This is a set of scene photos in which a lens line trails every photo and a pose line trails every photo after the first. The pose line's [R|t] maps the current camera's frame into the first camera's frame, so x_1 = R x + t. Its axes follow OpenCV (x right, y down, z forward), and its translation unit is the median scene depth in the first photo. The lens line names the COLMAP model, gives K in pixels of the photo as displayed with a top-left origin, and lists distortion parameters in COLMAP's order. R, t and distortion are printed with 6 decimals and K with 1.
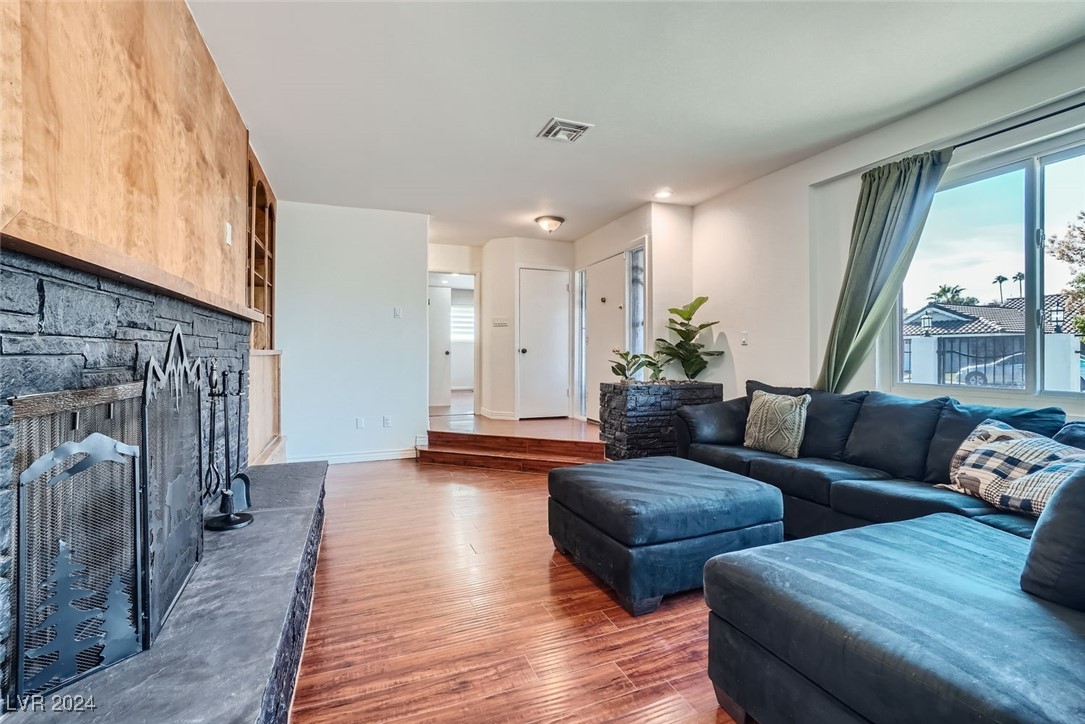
lens RADIAL K [[479.3, 0, 549.5], [0, 479.3, 359.2], [0, 0, 1]] dist [-0.019170, 0.008601]
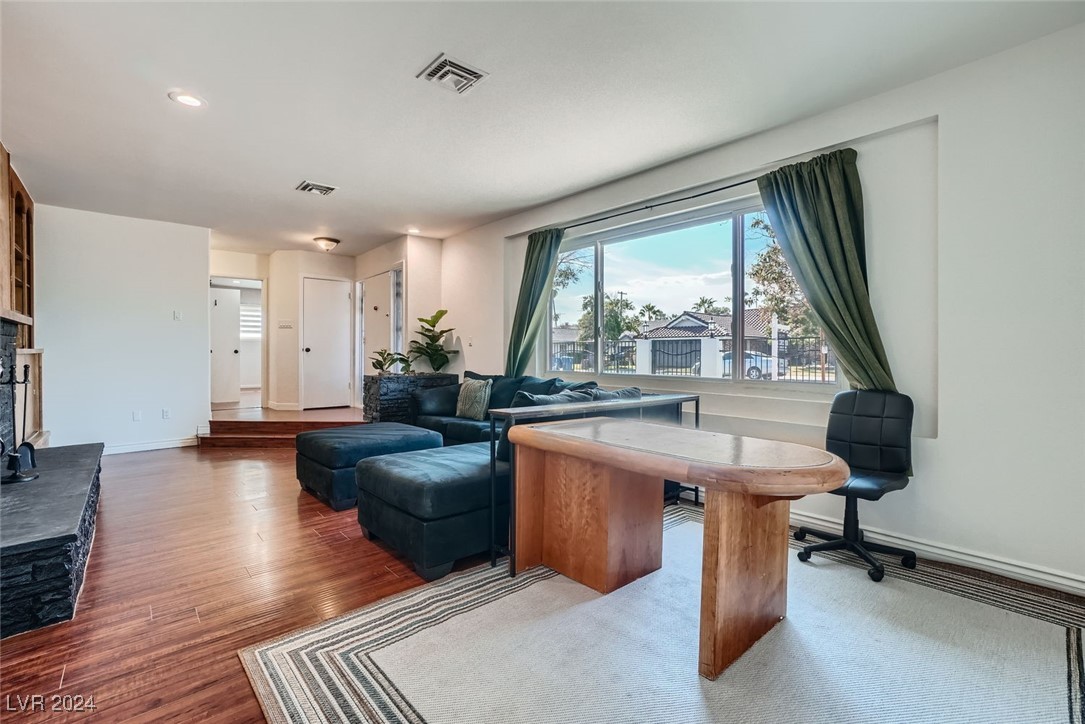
lens RADIAL K [[479.3, 0, 541.7], [0, 479.3, 362.8], [0, 0, 1]] dist [-0.019170, 0.008601]
pose [[0.946315, -0.007517, 0.323157, 0.144083], [0.004132, 0.999929, 0.011160, 0.004327], [-0.323218, -0.009225, 0.946279, -0.359328]]
